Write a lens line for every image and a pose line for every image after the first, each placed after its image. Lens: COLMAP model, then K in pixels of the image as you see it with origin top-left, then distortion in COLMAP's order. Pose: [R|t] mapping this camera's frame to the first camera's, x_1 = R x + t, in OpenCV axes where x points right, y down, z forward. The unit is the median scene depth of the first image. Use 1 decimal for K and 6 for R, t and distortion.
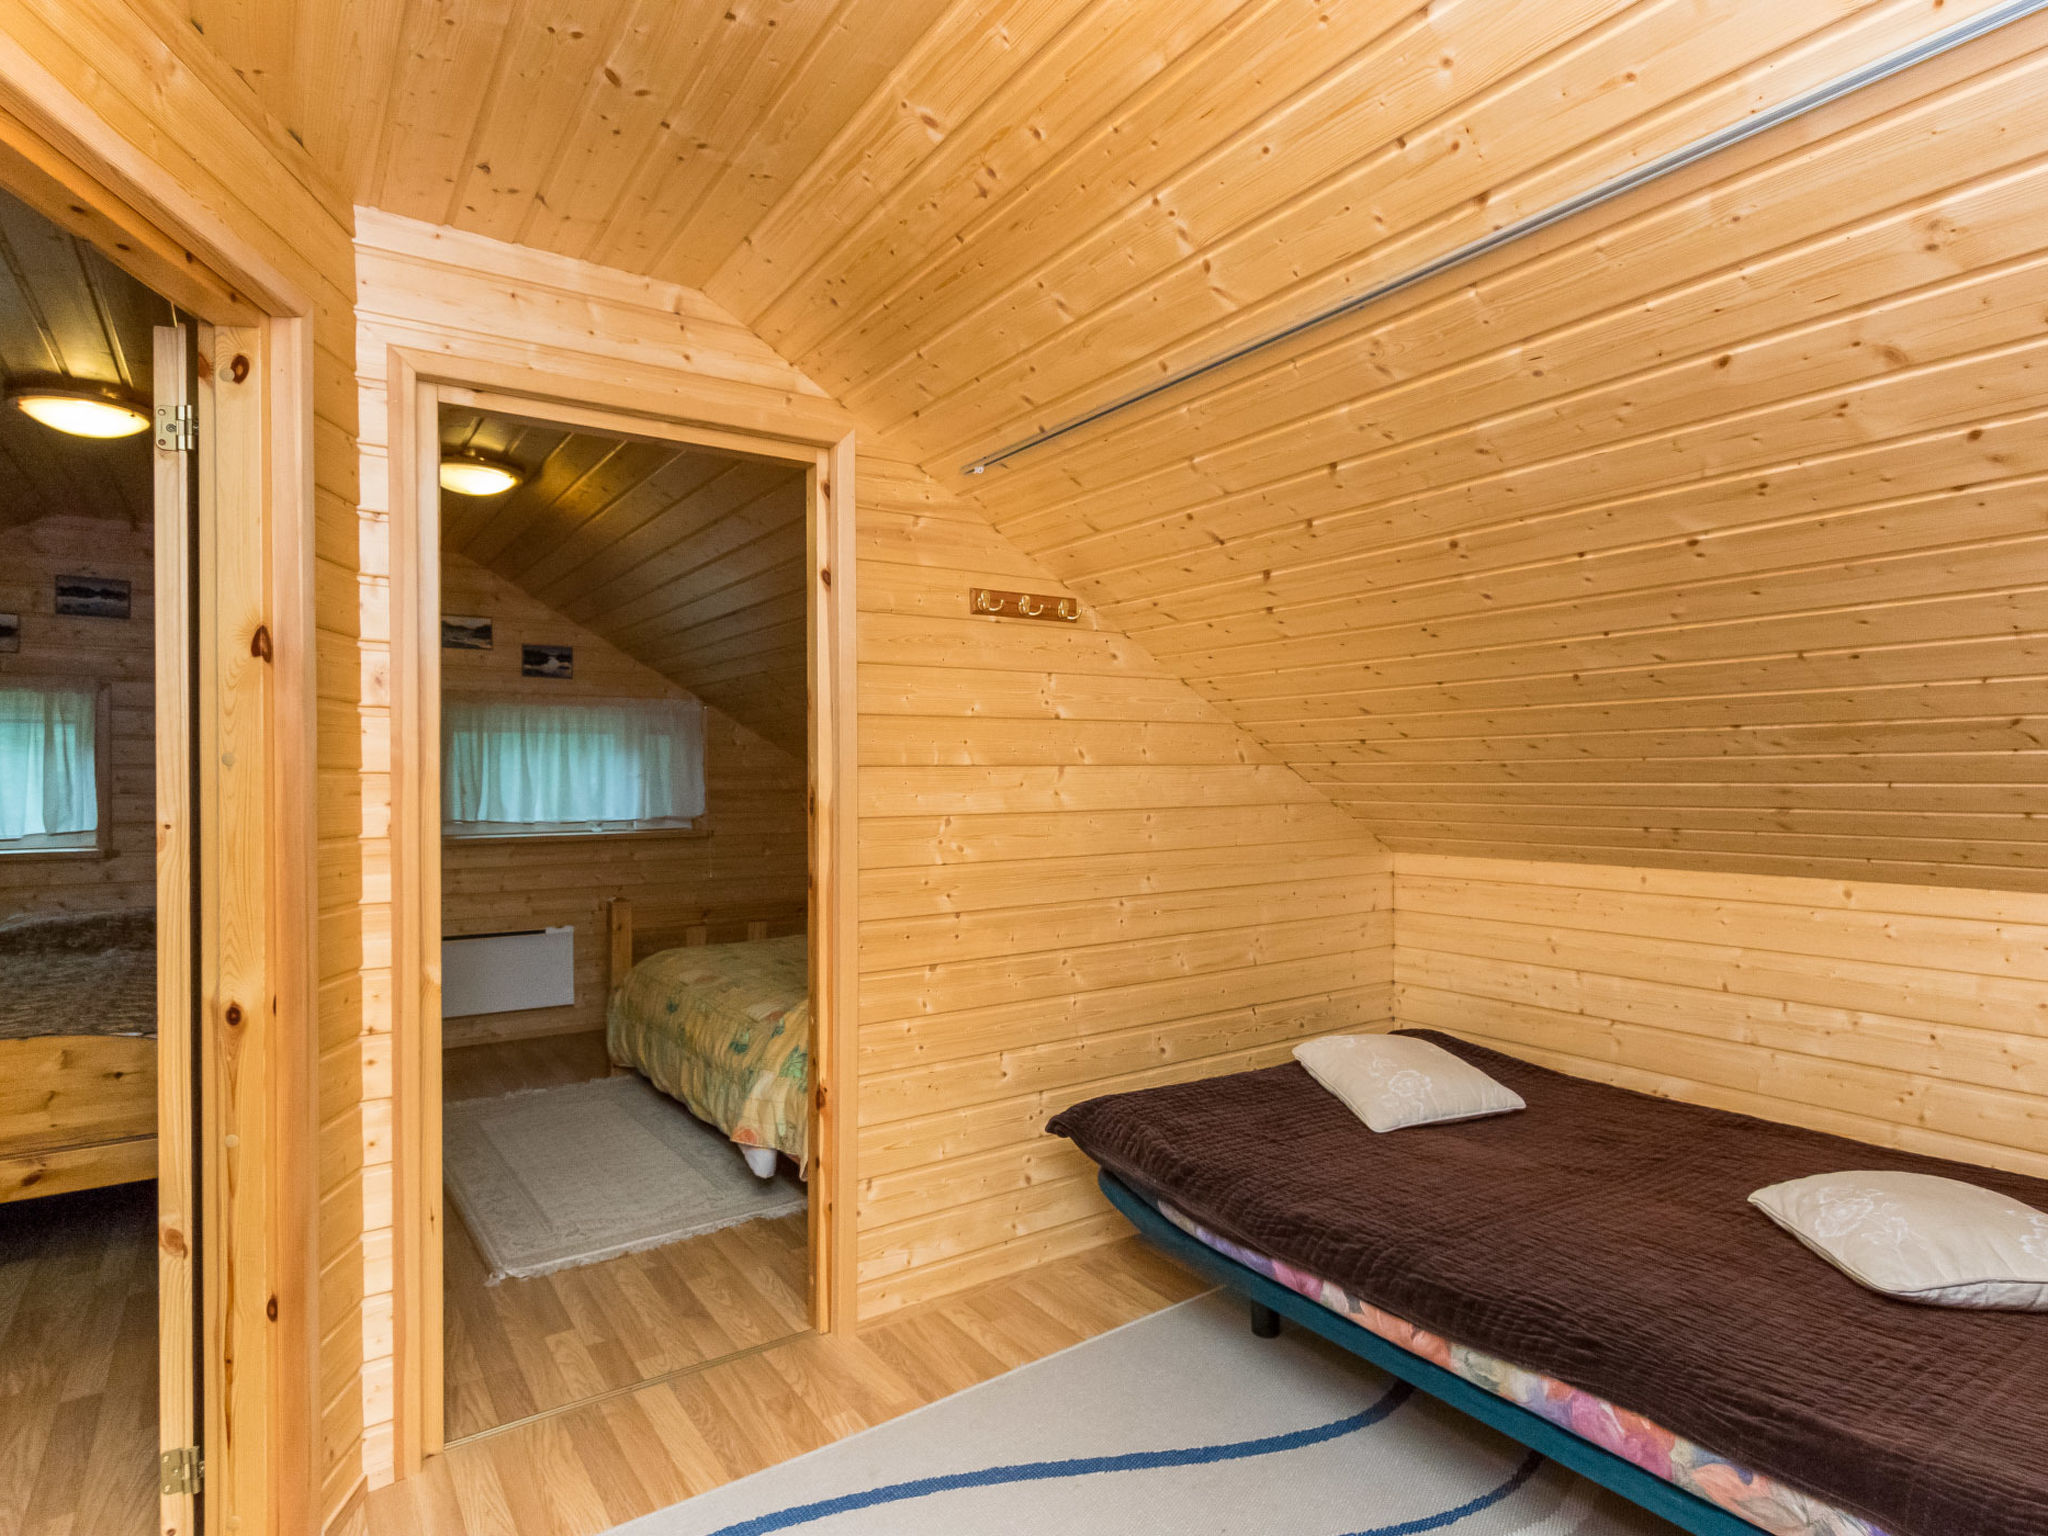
lens RADIAL K [[1105.5, 0, 1024.0], [0, 1105.5, 768.0], [0, 0, 1]] dist [-0.001424, 0.000141]
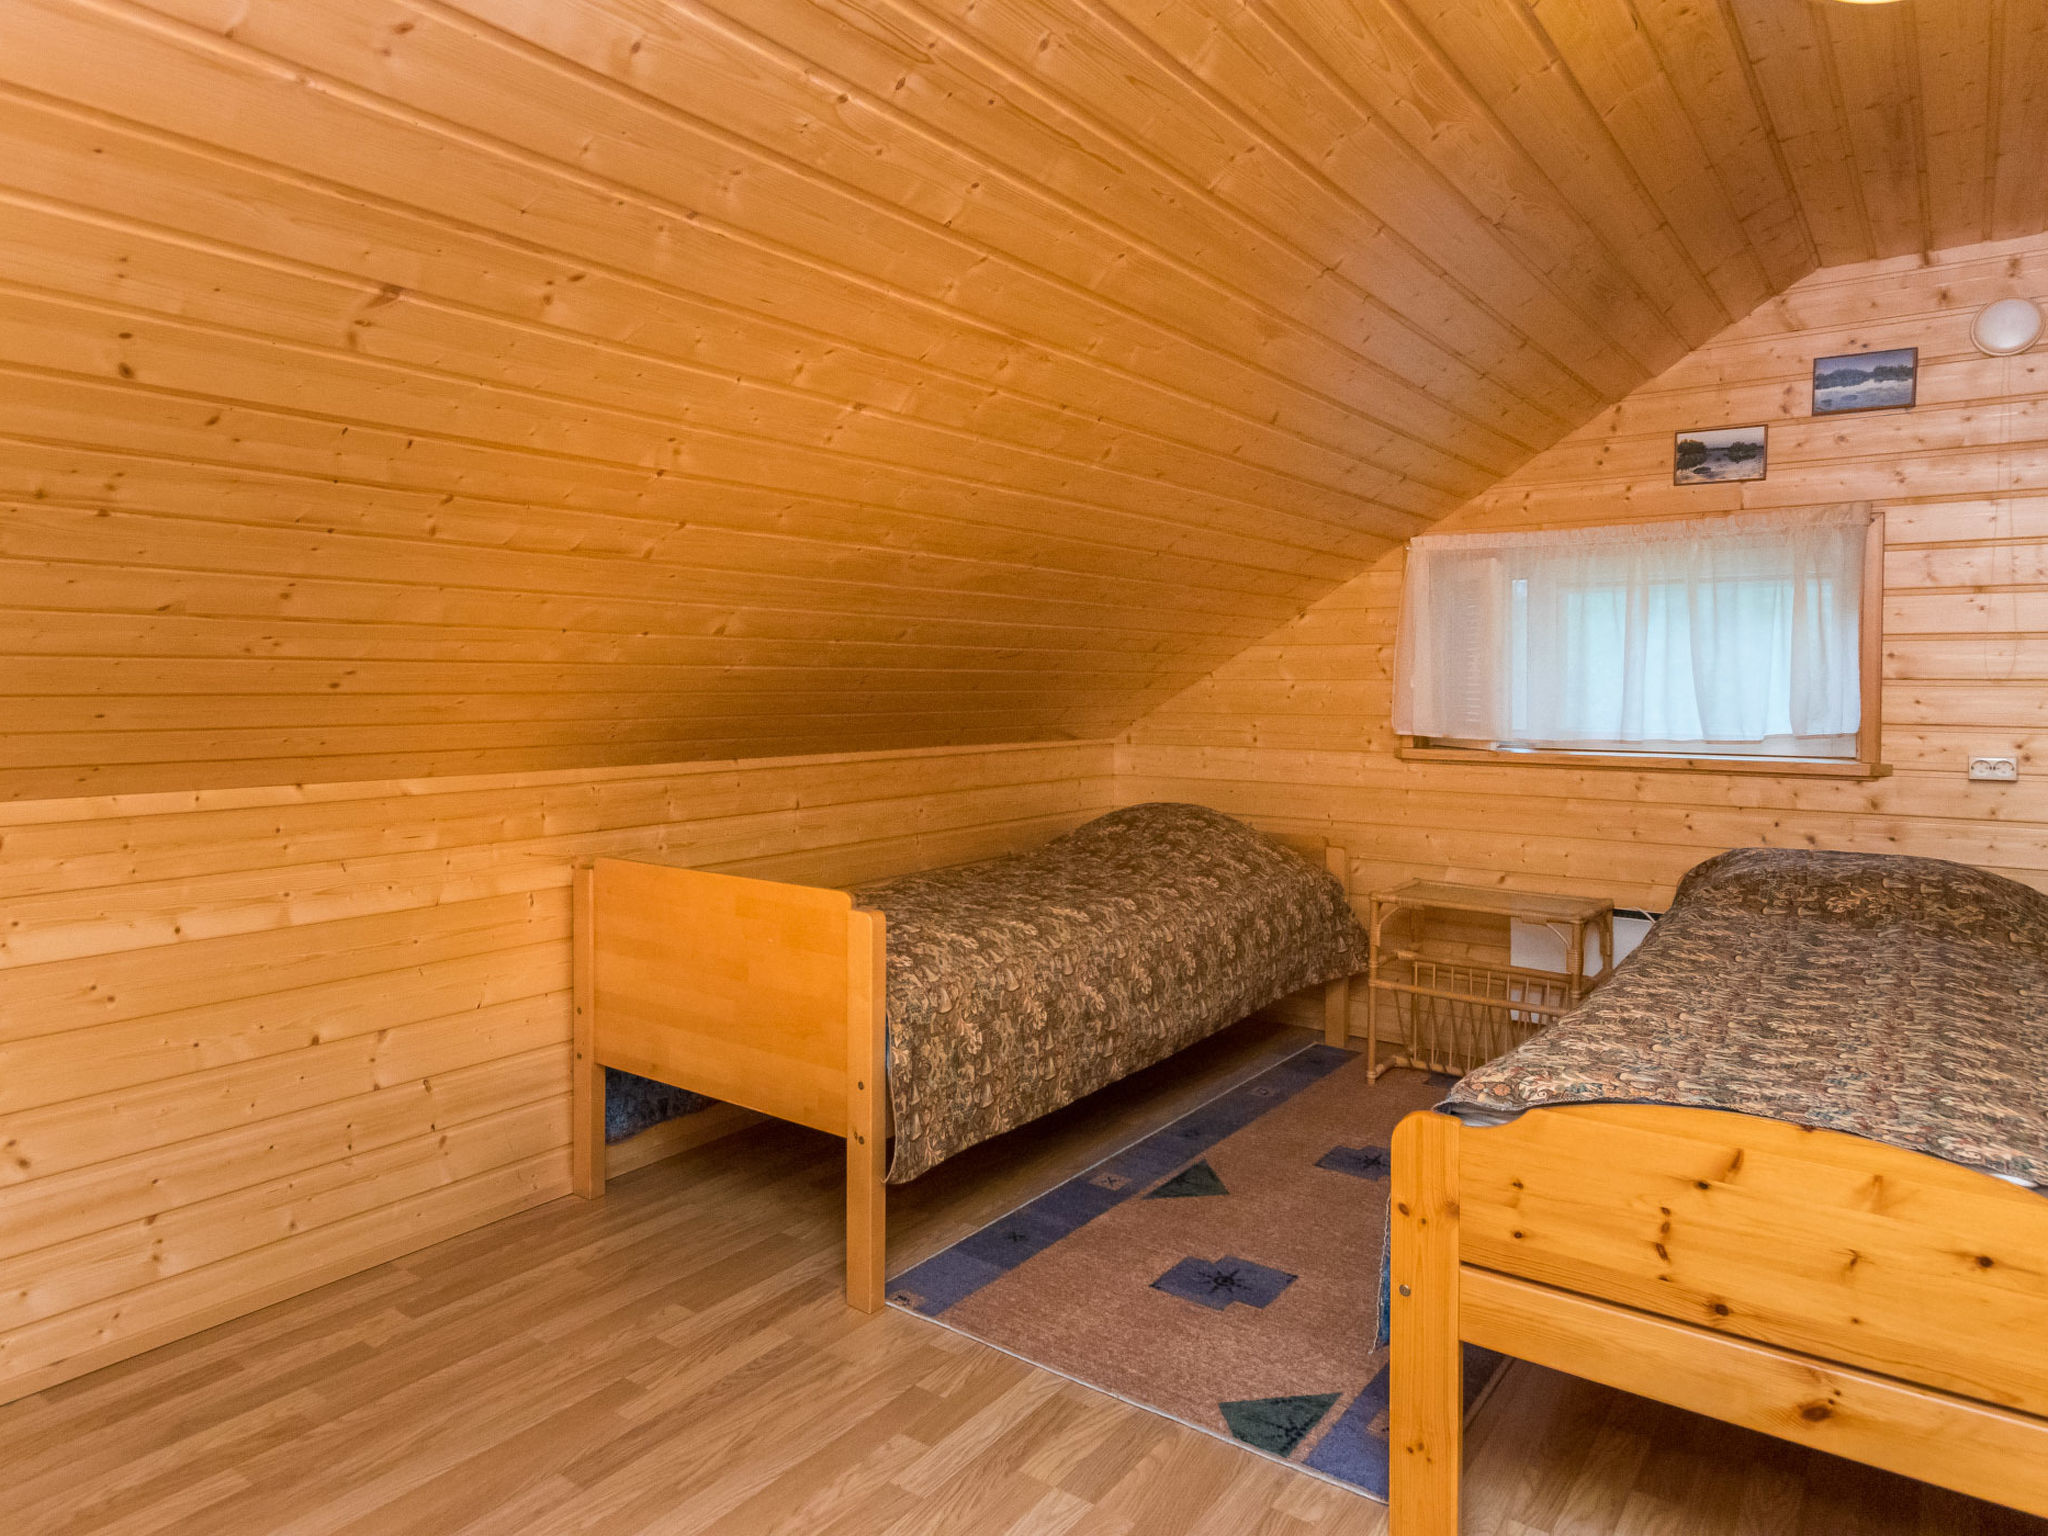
lens RADIAL K [[1269.6, 0, 1024.0], [0, 1269.6, 768.0], [0, 0, 1]] dist [-0.002626, -0.001930]
pose [[0.321752, 0.056199, -0.945155, -0.250926], [0.014558, 0.997825, 0.064287, 0.018436], [0.946712, -0.034444, 0.320234, 0.249777]]
